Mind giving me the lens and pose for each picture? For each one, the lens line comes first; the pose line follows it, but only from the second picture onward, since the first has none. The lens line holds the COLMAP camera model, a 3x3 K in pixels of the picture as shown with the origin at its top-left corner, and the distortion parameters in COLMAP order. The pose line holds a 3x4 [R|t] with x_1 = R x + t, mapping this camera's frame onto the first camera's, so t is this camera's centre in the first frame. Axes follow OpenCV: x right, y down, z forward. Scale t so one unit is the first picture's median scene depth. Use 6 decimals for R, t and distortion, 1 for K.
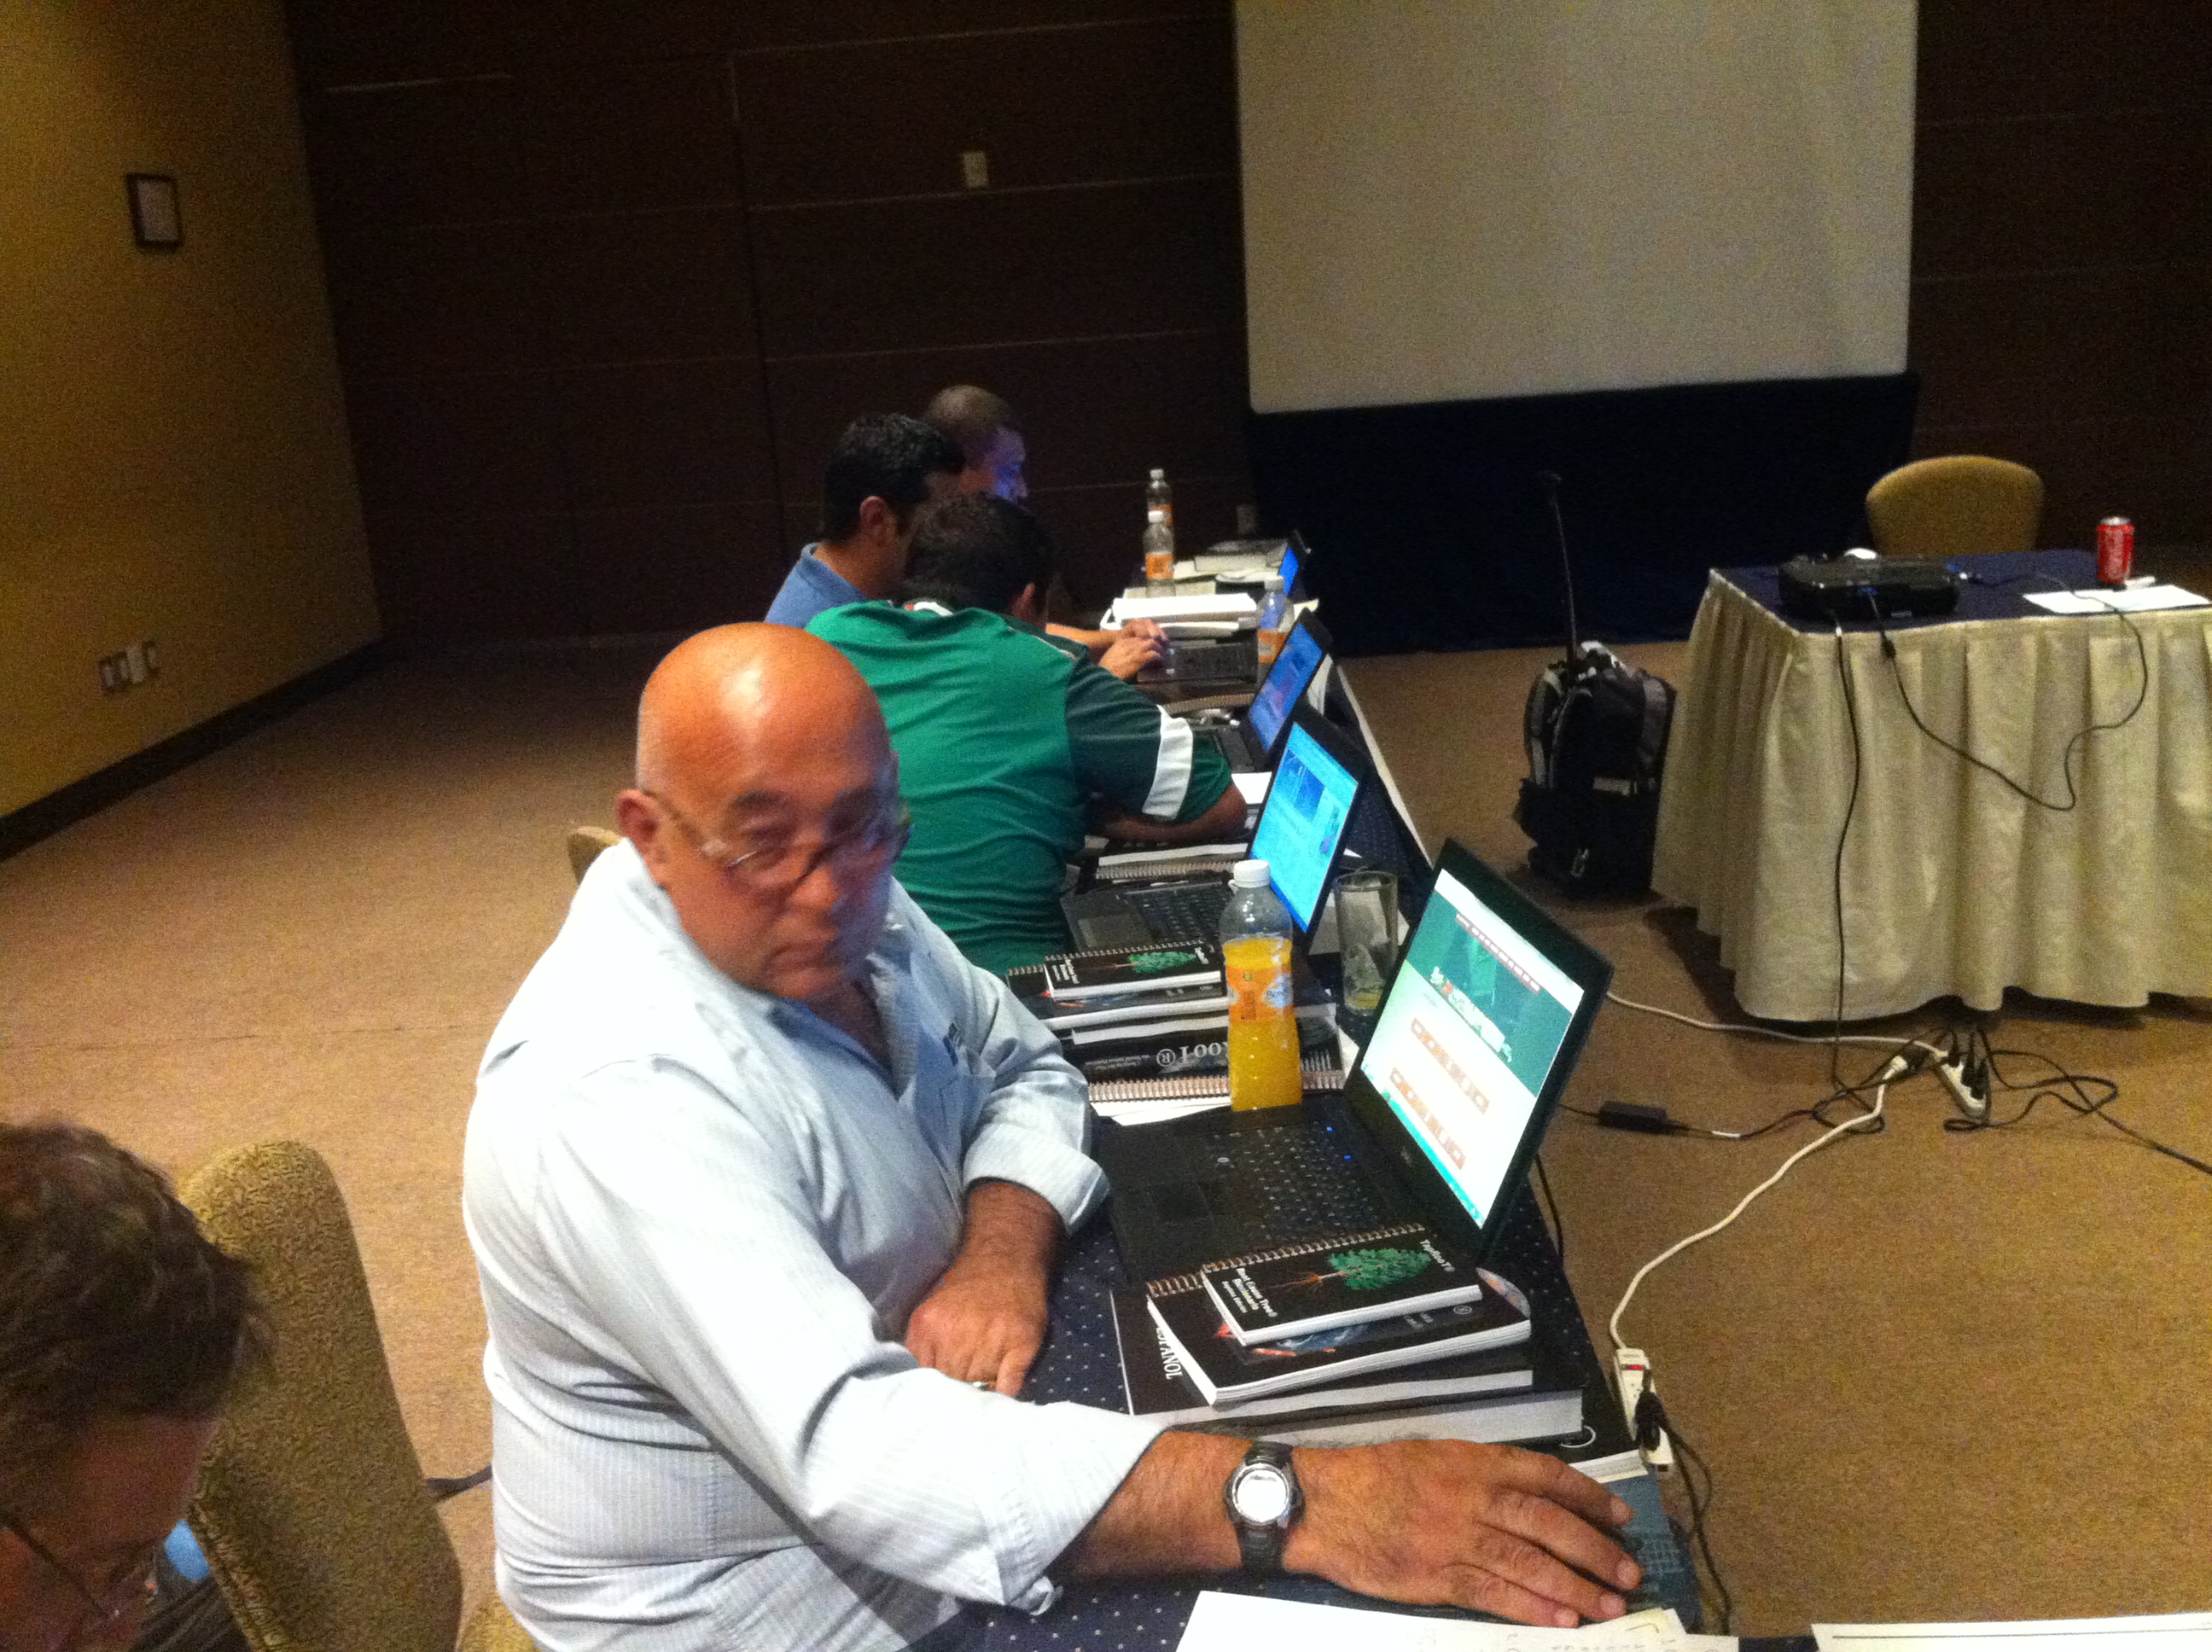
lens RADIAL K [[2259.6, 0, 1106.0], [0, 2259.6, 826.0], [0, 0, 1]] dist [0.215362, -0.520747]
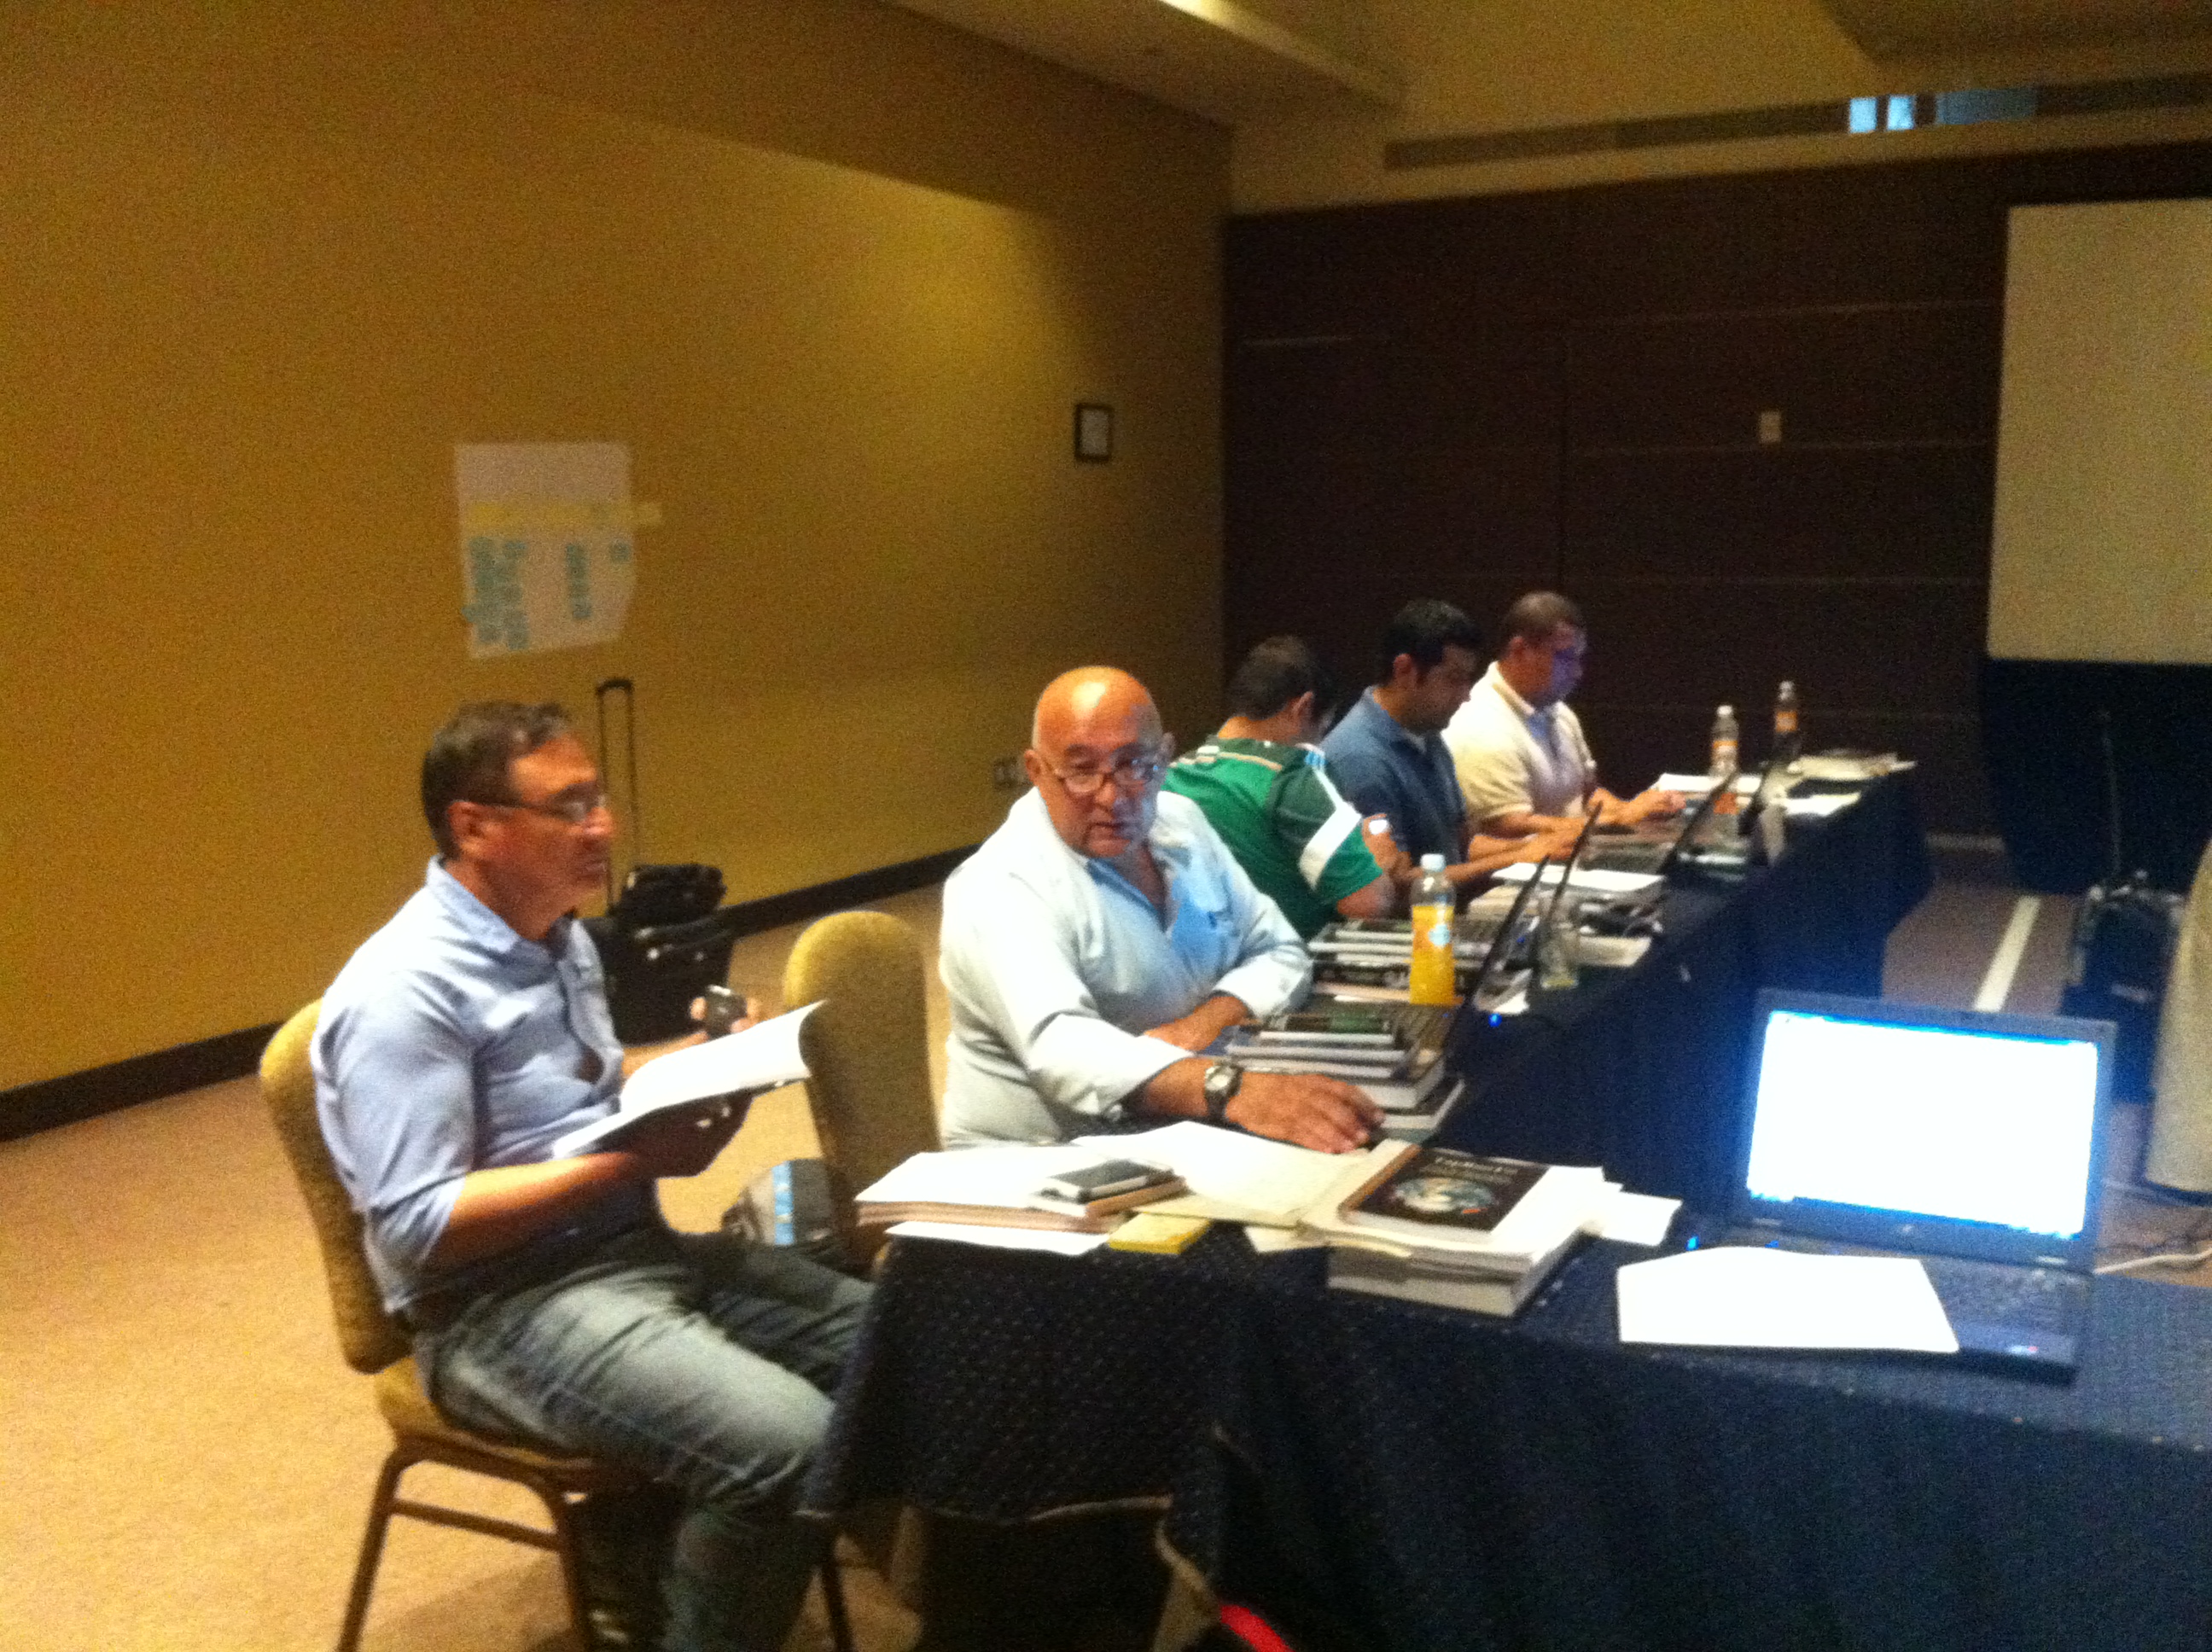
lens RADIAL K [[2259.6, 0, 1106.0], [0, 2259.6, 826.0], [0, 0, 1]] dist [0.215362, -0.520747]
pose [[0.913914, 0.121707, -0.387231, 0.538670], [-0.157922, 0.985440, -0.062991, 0.149633], [0.373927, 0.118720, 0.919828, -0.698695]]
